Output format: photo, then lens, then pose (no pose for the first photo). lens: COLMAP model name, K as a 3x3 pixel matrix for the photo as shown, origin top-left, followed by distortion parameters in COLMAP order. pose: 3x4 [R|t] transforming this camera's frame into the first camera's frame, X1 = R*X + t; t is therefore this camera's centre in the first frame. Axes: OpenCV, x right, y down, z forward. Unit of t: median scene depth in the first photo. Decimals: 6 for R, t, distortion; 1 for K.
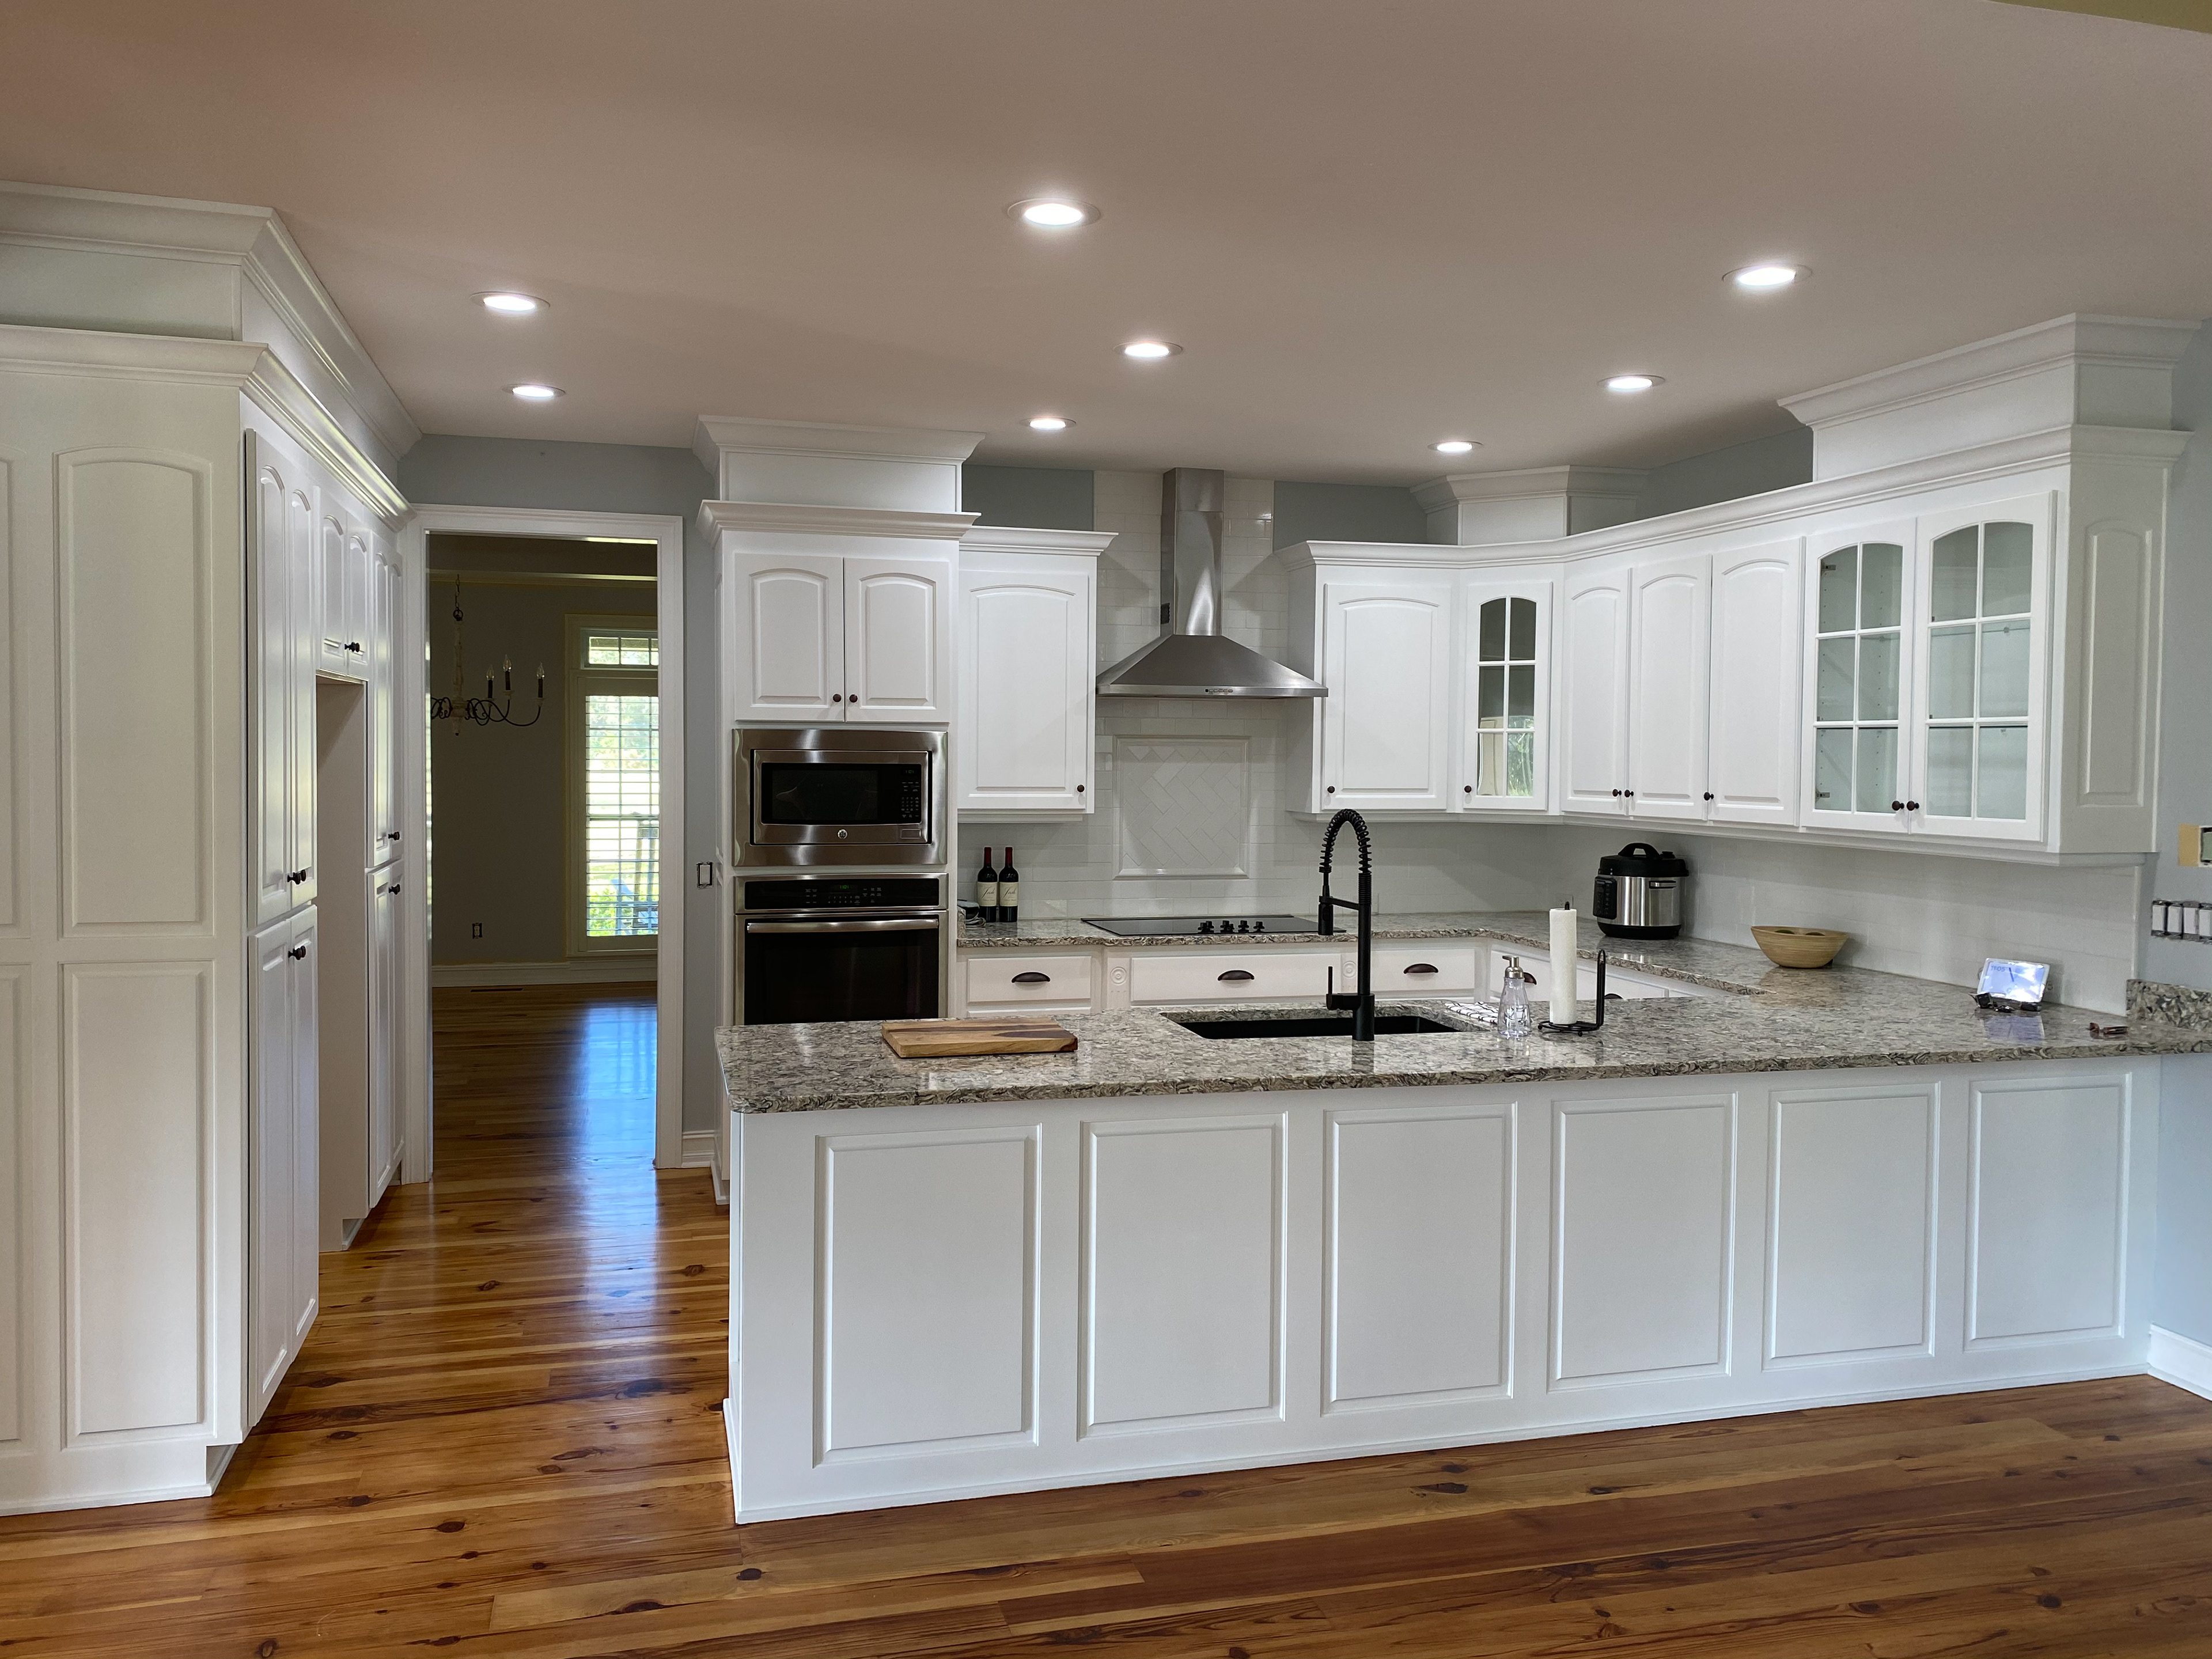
lens RADIAL K [[1686.1, 0, 1087.9], [0, 1686.1, 805.1], [0, 0, 1]] dist [0.053912, -0.056508]
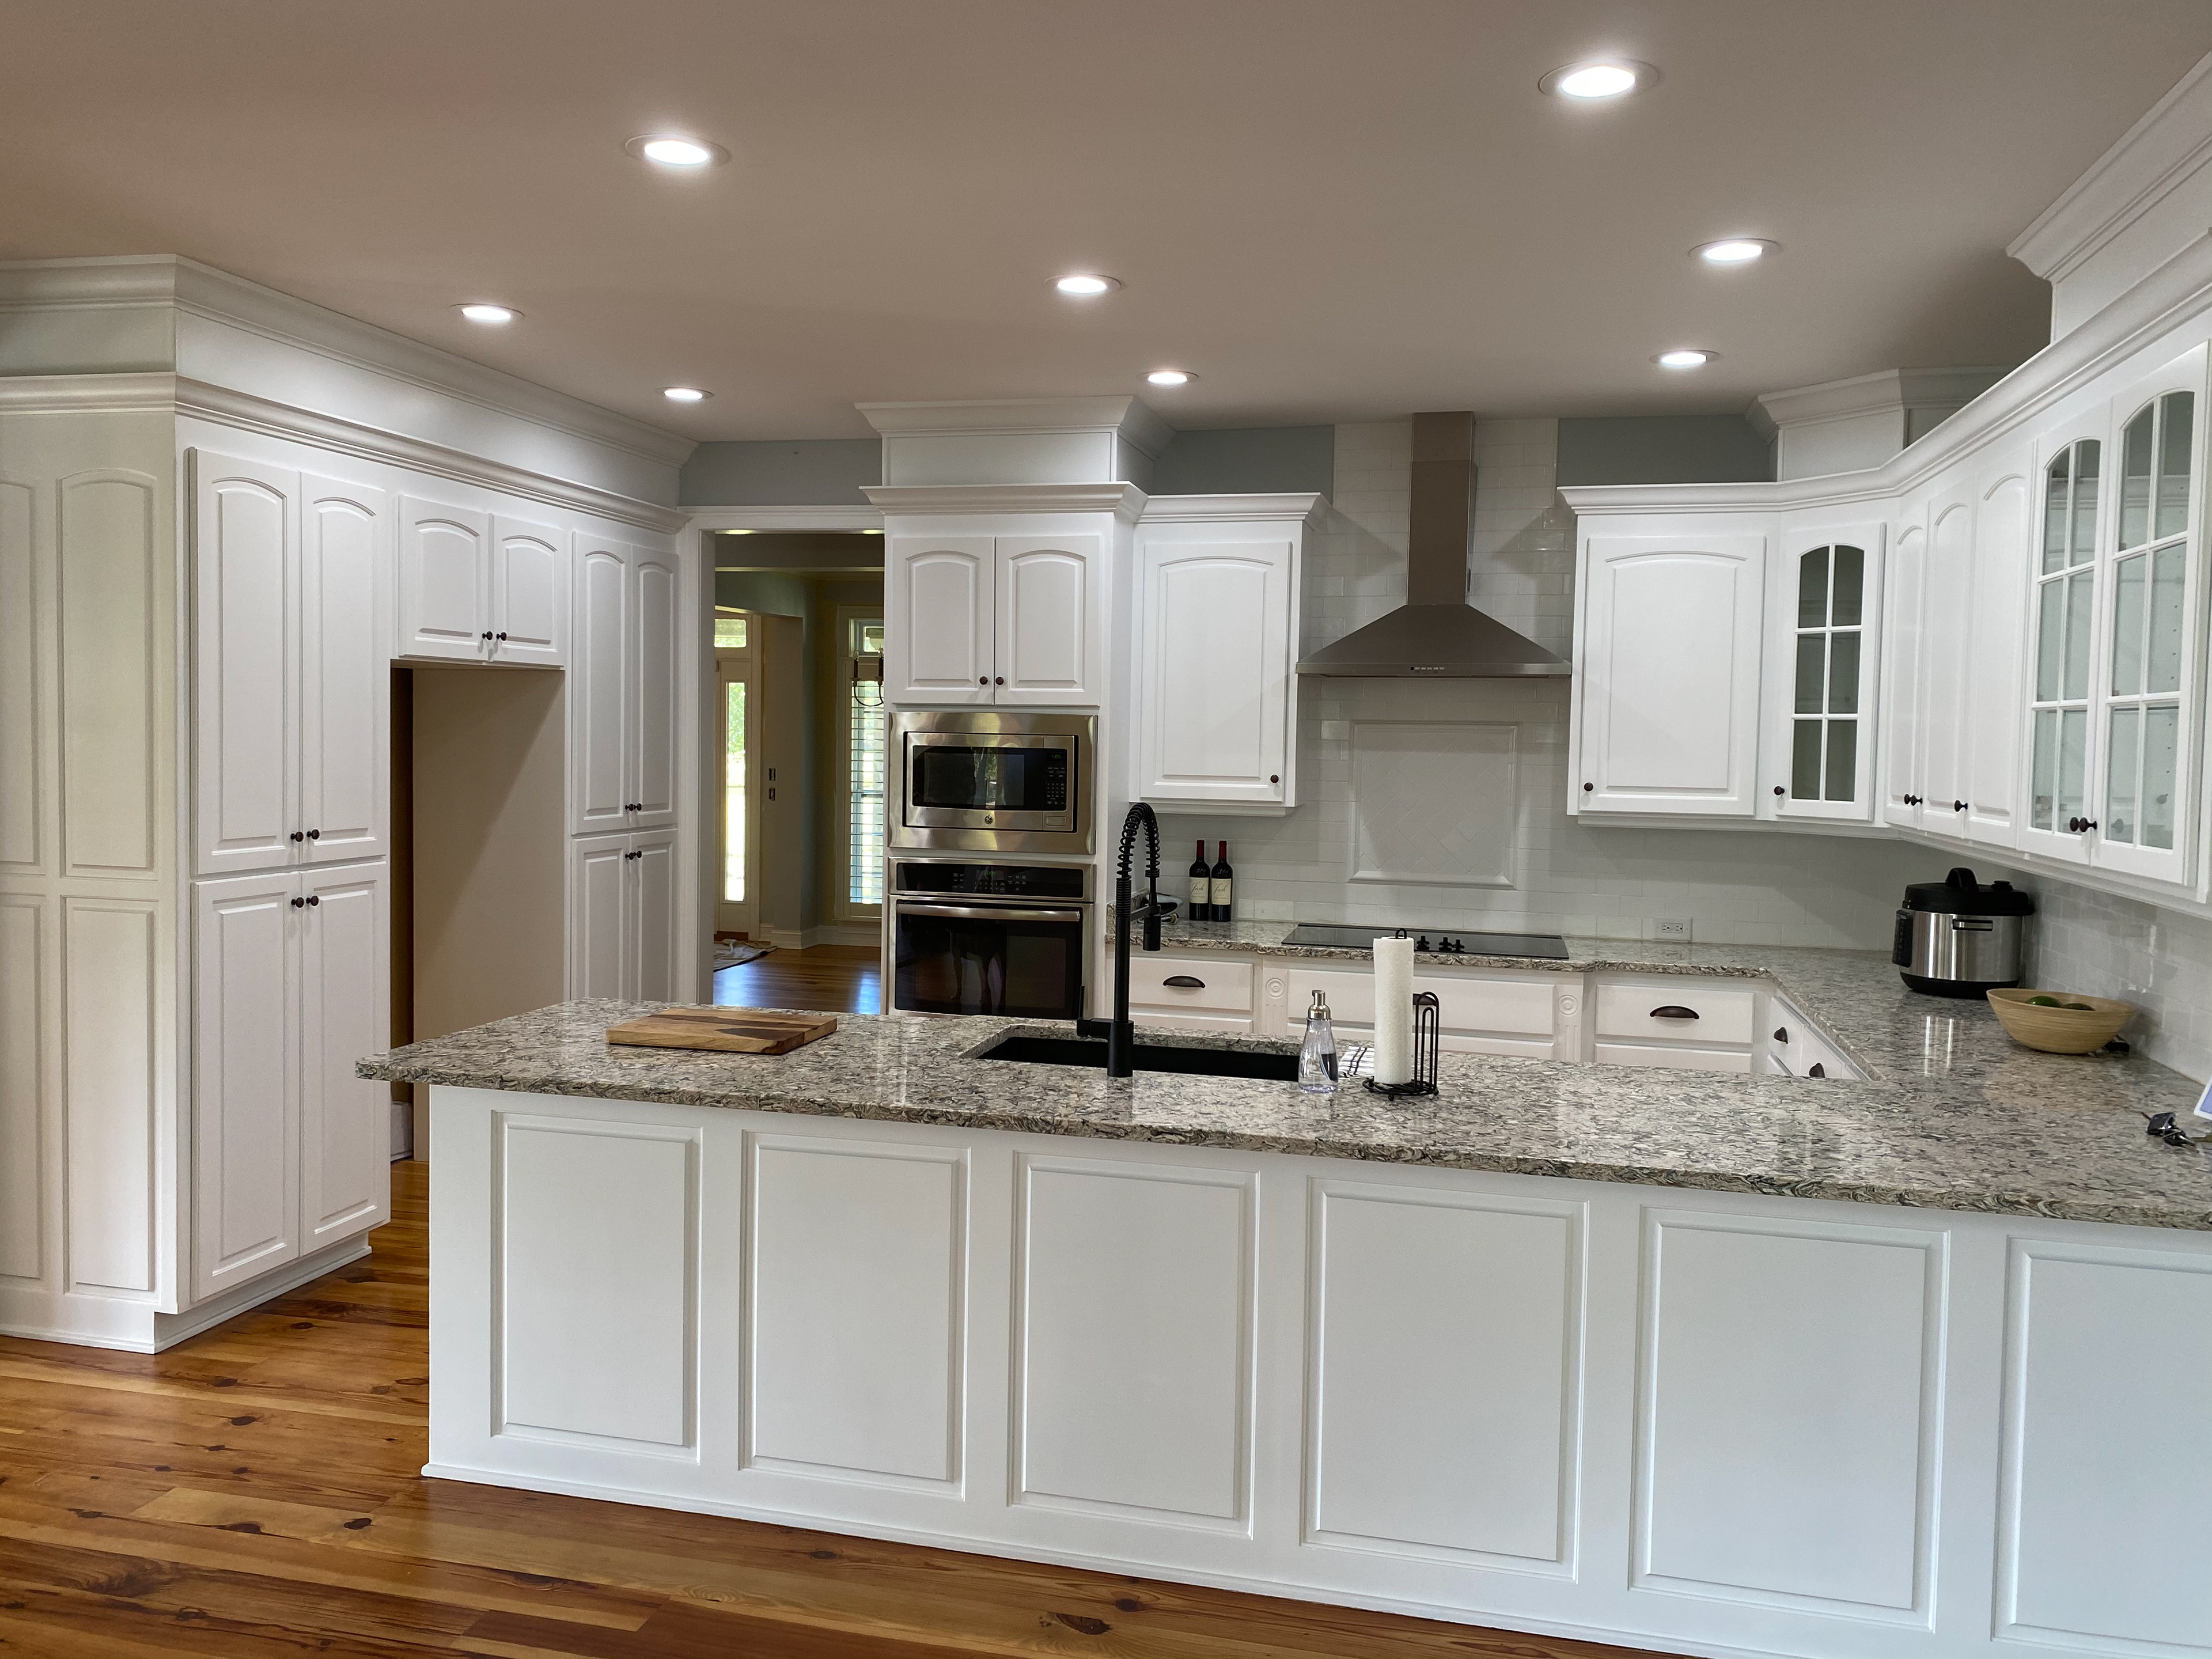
lens RADIAL K [[1686.1, 0, 1073.9], [0, 1686.1, 799.3], [0, 0, 1]] dist [0.053912, -0.056508]
pose [[0.872965, 0.027178, -0.487026, 0.419130], [-0.026296, 0.999617, 0.008649, -0.004779], [0.487074, 0.005256, 0.873345, 0.190097]]
